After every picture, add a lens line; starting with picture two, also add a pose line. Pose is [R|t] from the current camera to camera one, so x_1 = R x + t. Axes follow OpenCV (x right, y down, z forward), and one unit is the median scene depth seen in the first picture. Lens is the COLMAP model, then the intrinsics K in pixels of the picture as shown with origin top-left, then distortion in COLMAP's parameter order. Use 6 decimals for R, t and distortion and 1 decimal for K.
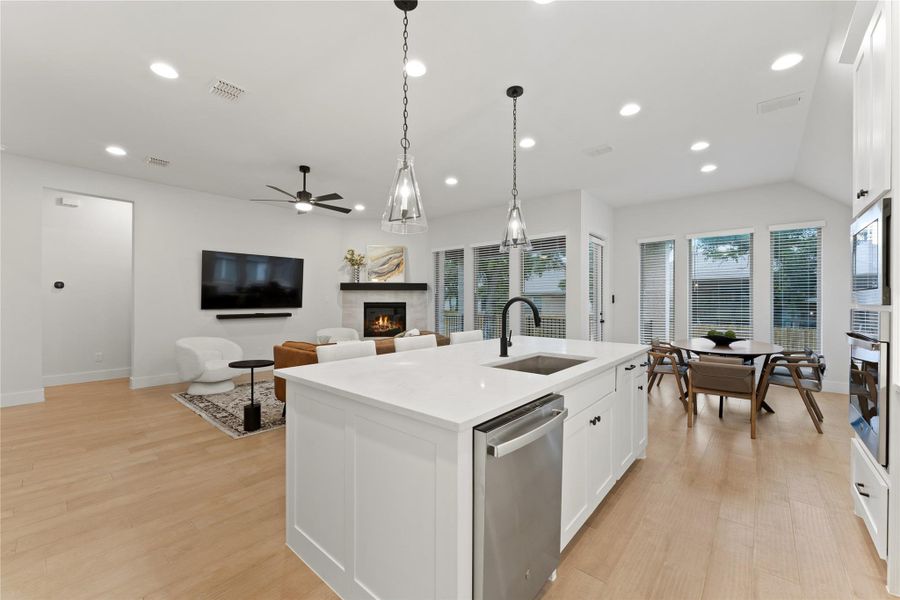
lens RADIAL K [[358.8, 0, 448.5], [0, 358.8, 299.5], [0, 0, 1]] dist [-0.002013, -0.000242]
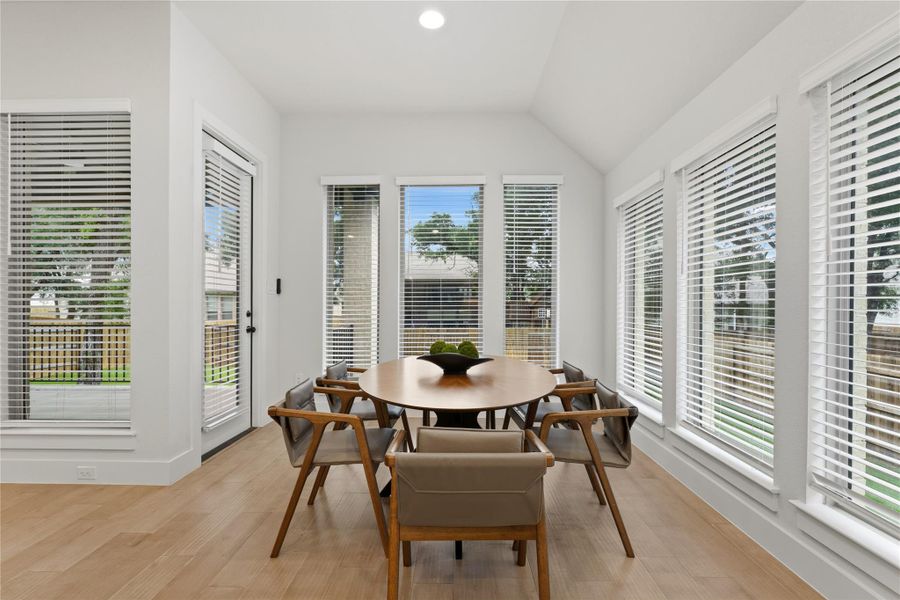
lens RADIAL K [[421.0, 0, 450.3], [0, 421.0, 294.4], [0, 0, 1]] dist [-0.001367, -0.000113]
pose [[0.764815, 0.018621, 0.643981, 0.306352], [-0.004827, 0.999720, -0.023175, 0.028244], [-0.644232, 0.014616, 0.764690, 0.443656]]
